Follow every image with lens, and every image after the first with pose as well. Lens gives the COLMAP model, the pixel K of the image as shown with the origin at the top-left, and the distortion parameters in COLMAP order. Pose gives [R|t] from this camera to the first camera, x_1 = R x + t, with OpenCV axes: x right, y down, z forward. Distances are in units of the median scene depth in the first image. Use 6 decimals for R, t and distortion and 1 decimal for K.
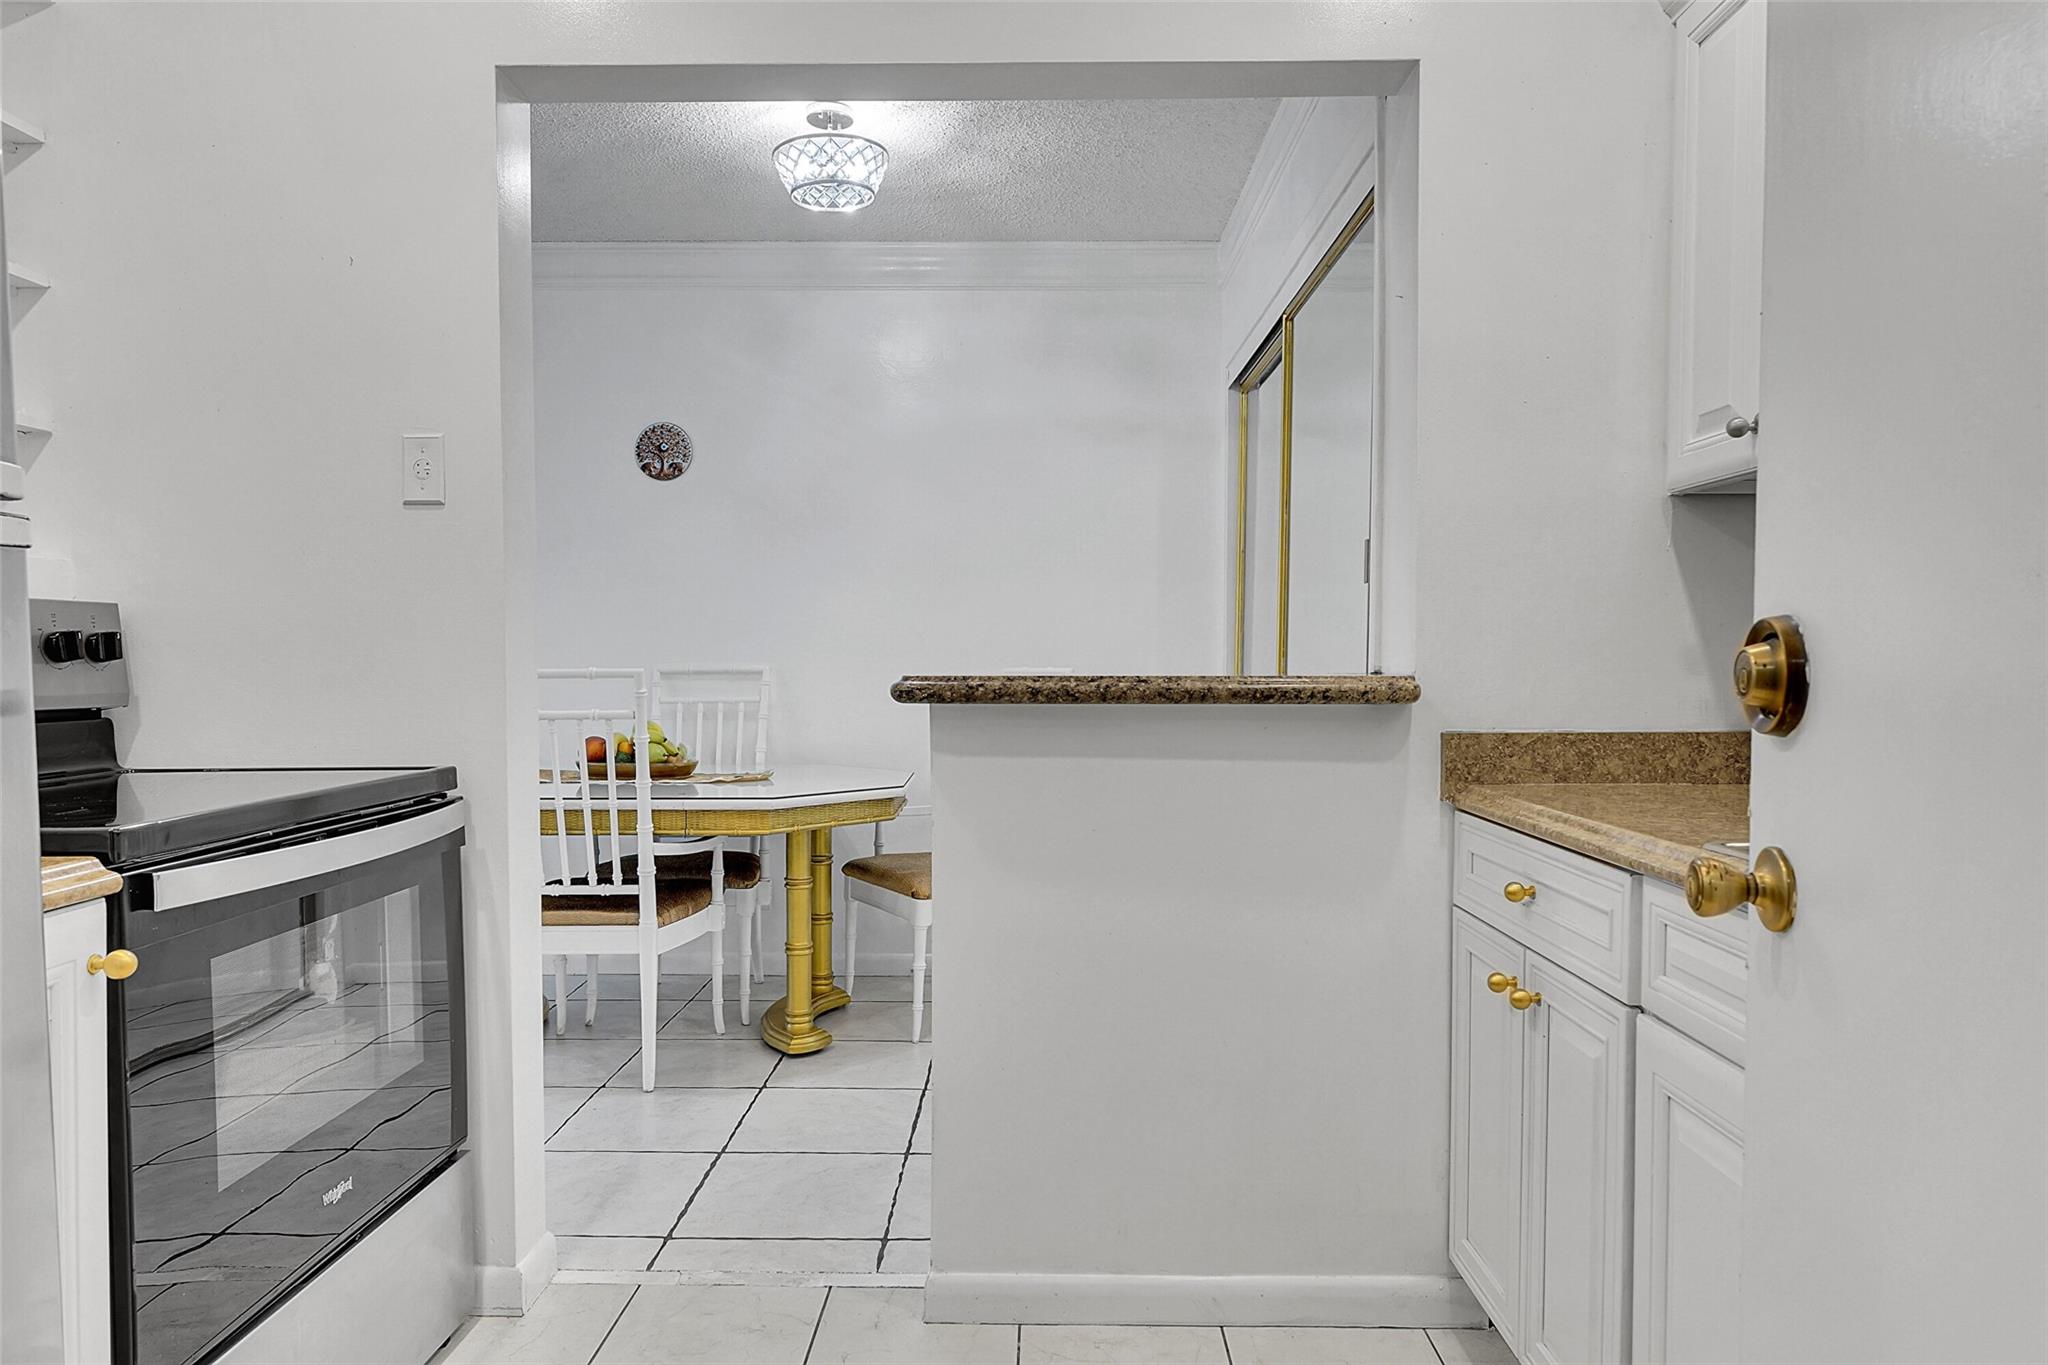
lens RADIAL K [[1276.9, 0, 1022.0], [0, 1276.9, 684.5], [0, 0, 1]] dist [0.010560, -0.004166]
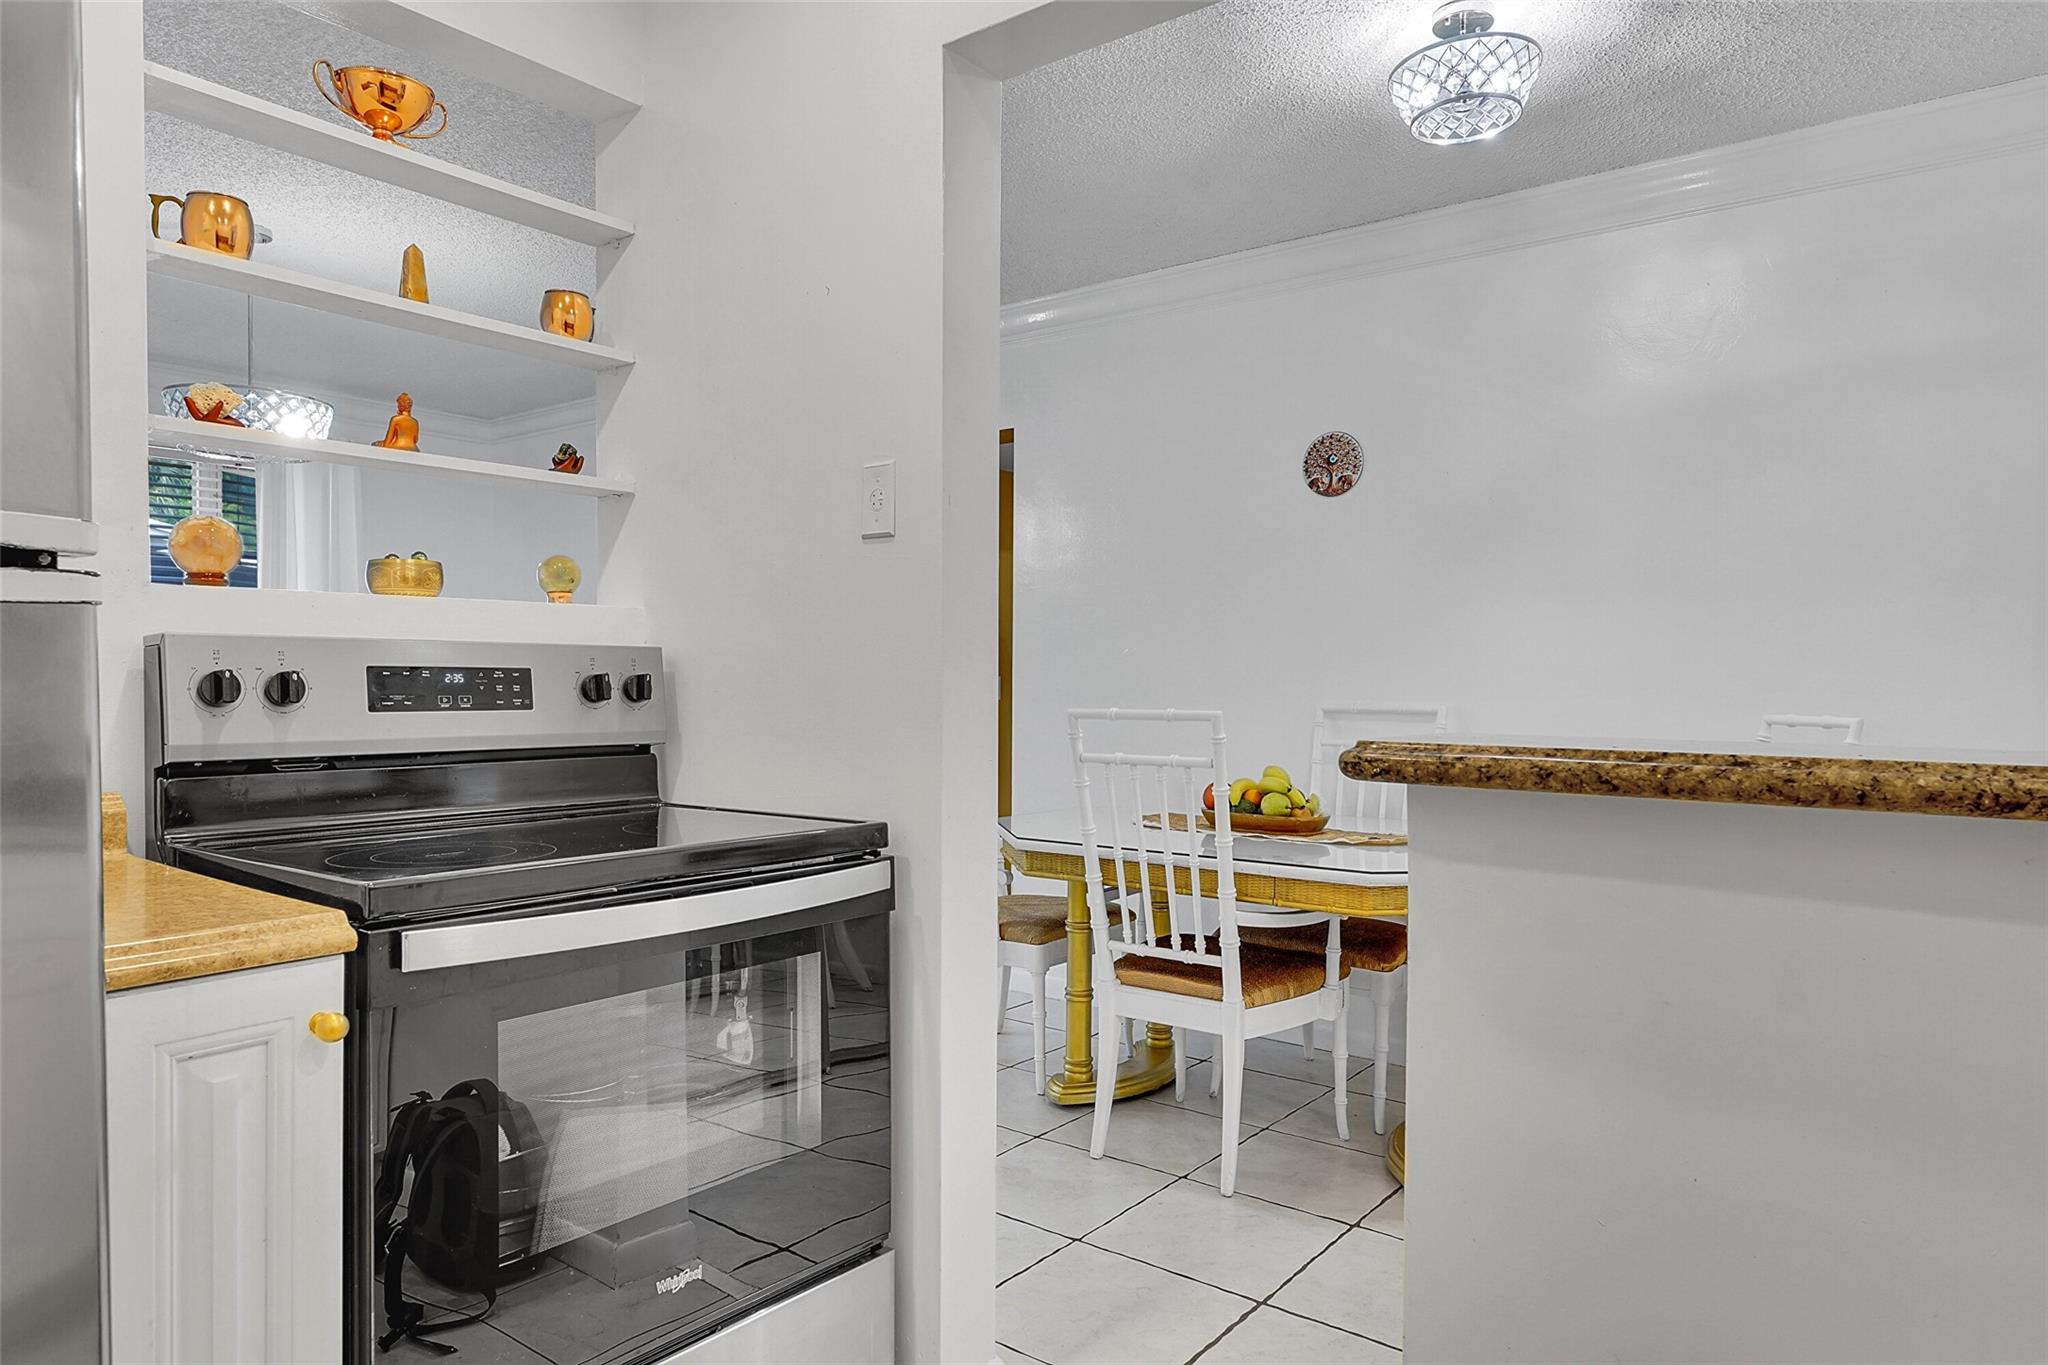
lens RADIAL K [[1276.9, 0, 1026.9], [0, 1276.9, 688.8], [0, 0, 1]] dist [0.010560, -0.004166]
pose [[0.799624, 0.010946, -0.600401, 0.179111], [-0.021055, 0.999730, -0.009816, -0.023797], [0.600132, 0.020490, 0.799639, 0.324112]]
